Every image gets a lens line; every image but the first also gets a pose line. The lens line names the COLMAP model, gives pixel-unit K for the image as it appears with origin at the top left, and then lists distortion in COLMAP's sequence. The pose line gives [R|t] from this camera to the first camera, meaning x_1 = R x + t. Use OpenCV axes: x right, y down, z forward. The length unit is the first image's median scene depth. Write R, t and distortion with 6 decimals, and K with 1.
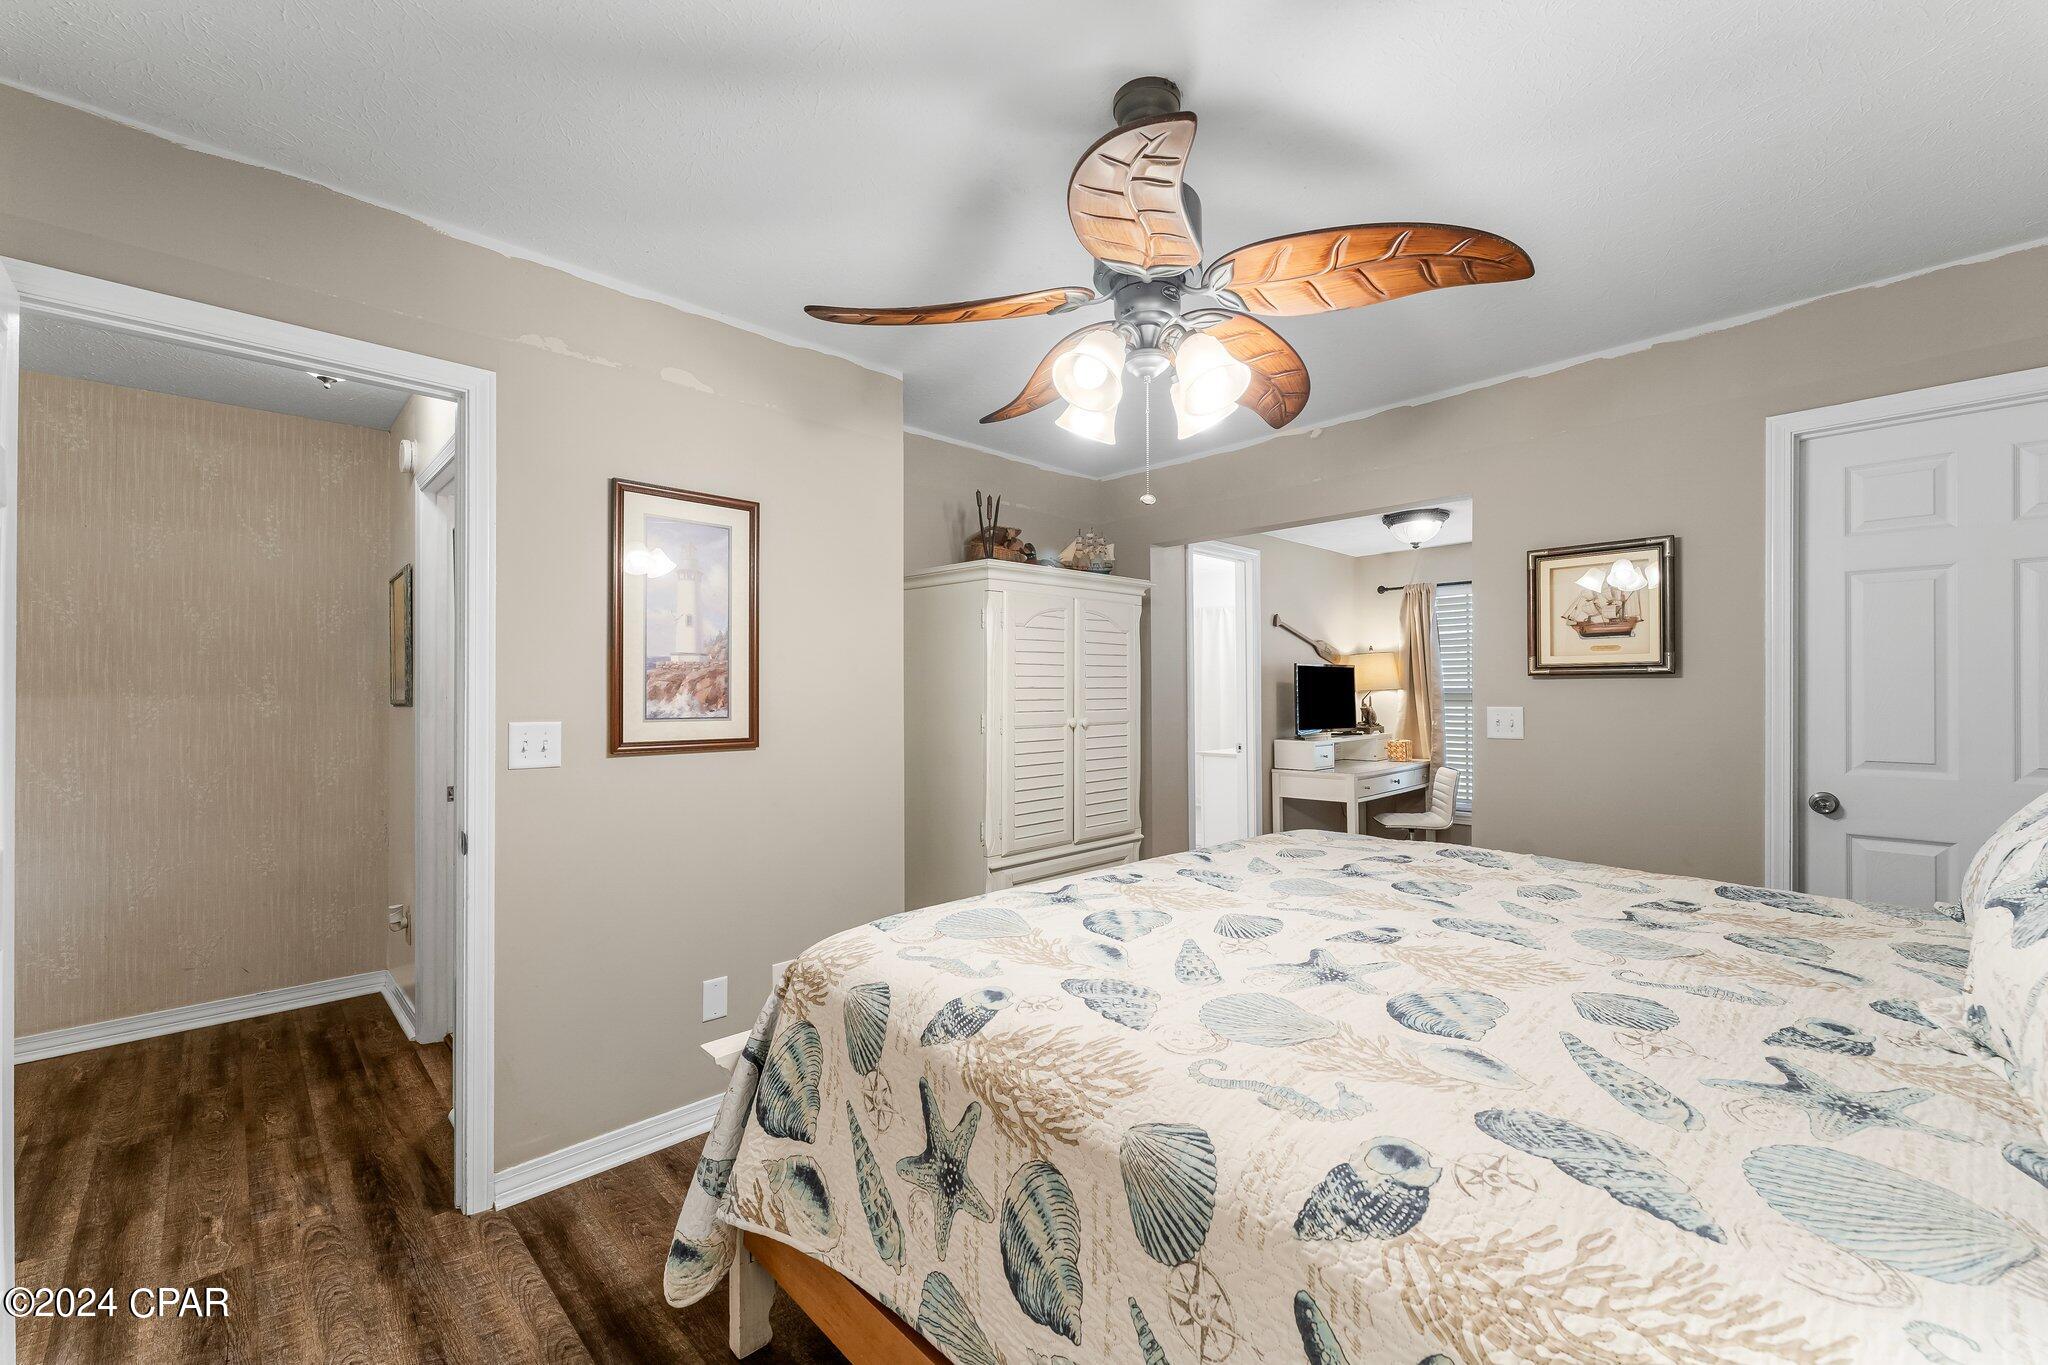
lens RADIAL K [[826.6, 0, 1021.3], [0, 826.6, 686.6], [0, 0, 1]] dist [0.001589, -0.000119]
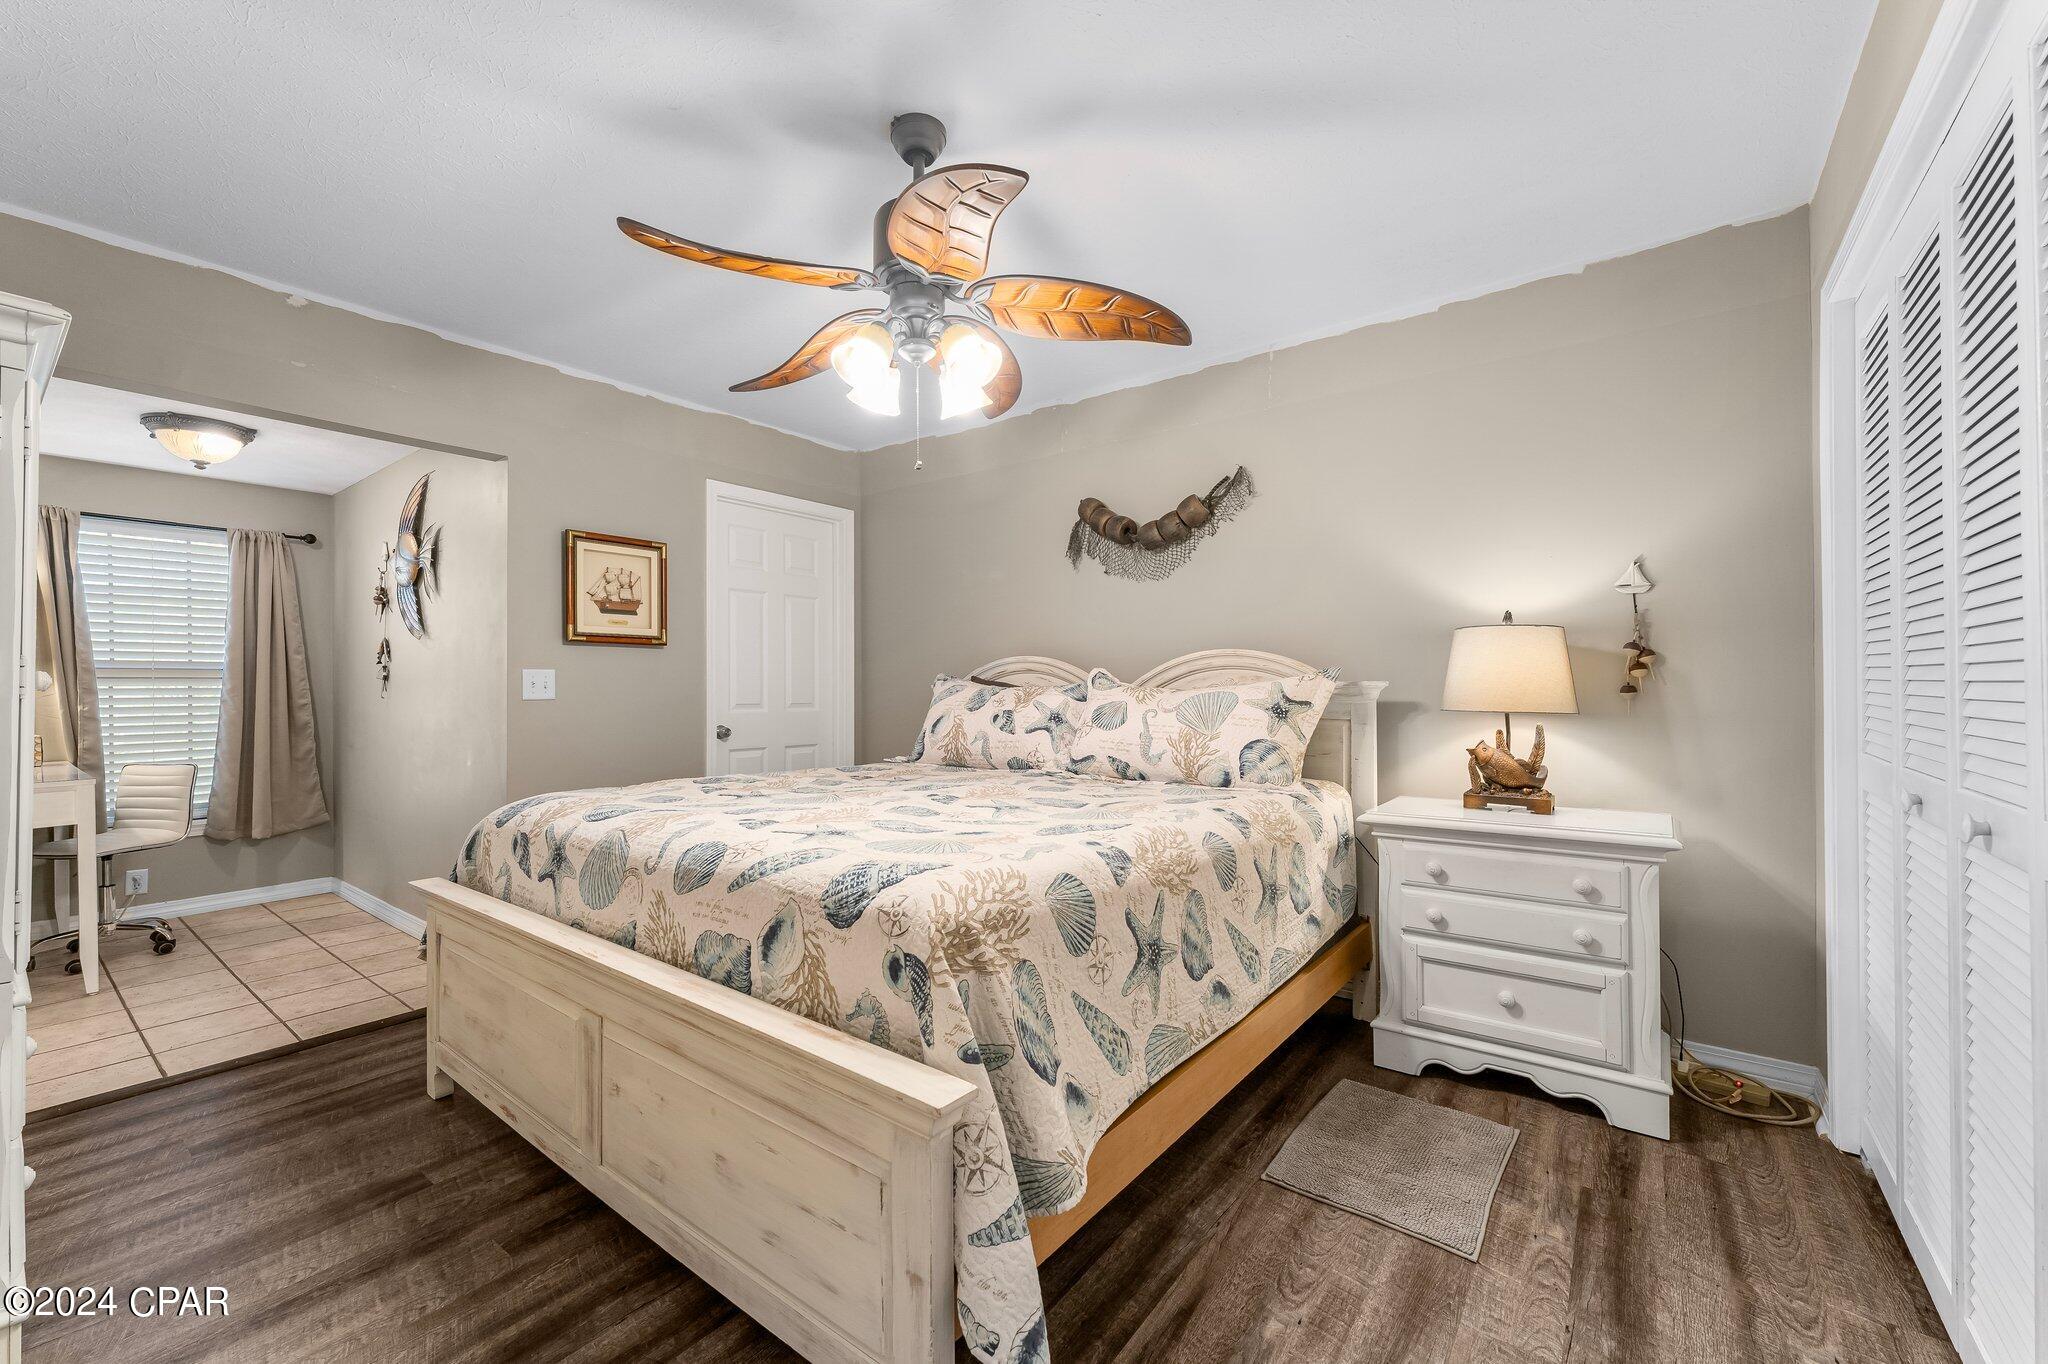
lens RADIAL K [[826.6, 0, 1018.8], [0, 826.6, 686.3], [0, 0, 1]] dist [0.001589, -0.000119]
pose [[-0.141834, 0.009422, 0.989846, -0.623151], [-0.000819, 0.999953, -0.009635, 0.062288], [-0.989890, -0.002177, -0.141820, 0.611308]]
